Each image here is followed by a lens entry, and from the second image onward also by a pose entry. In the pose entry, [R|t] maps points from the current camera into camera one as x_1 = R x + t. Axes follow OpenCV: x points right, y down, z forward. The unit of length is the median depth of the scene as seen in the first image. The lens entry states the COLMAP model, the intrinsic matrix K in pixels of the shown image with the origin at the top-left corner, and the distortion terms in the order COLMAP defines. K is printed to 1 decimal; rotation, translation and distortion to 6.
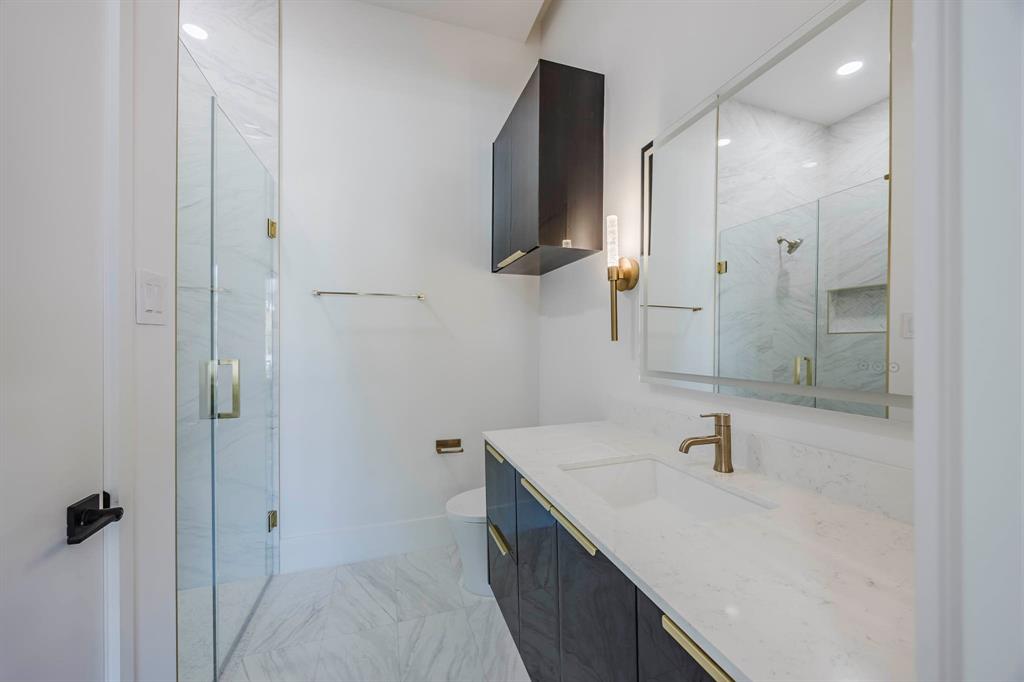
lens RADIAL K [[395.5, 0, 508.6], [0, 395.5, 342.2], [0, 0, 1]] dist [-0.001670, -0.000401]
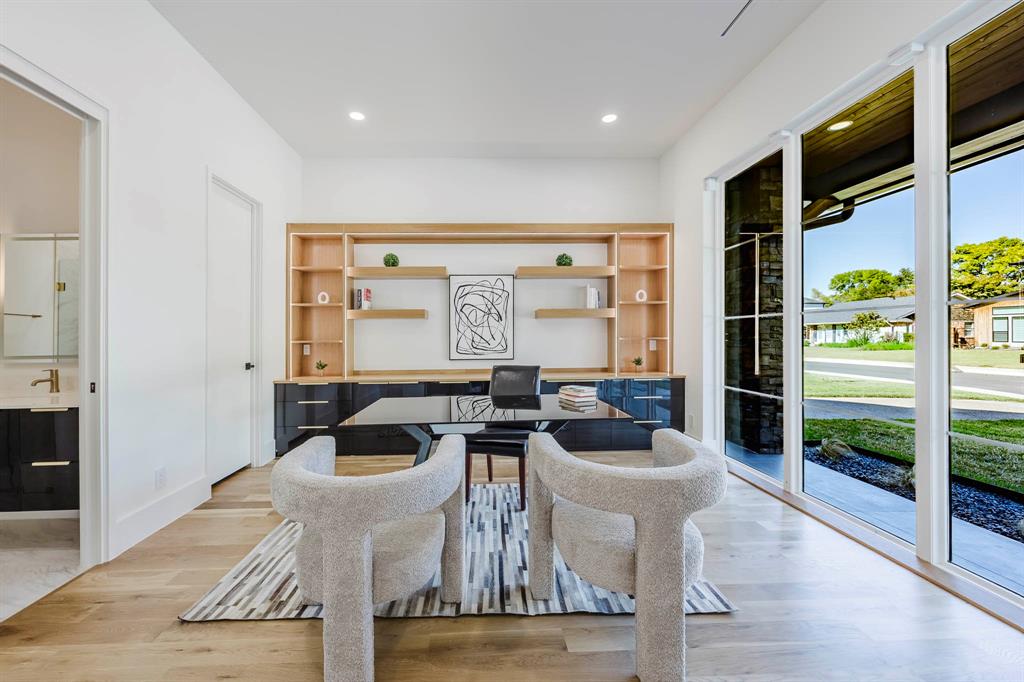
lens RADIAL K [[395.5, 0, 506.9], [0, 395.5, 336.0], [0, 0, 1]] dist [-0.001670, -0.000401]
pose [[0.240994, 0.001512, 0.970525, -1.236168], [0.000412, 0.999999, -0.001660, -0.031257], [-0.970526, 0.000800, 0.240993, -2.469862]]
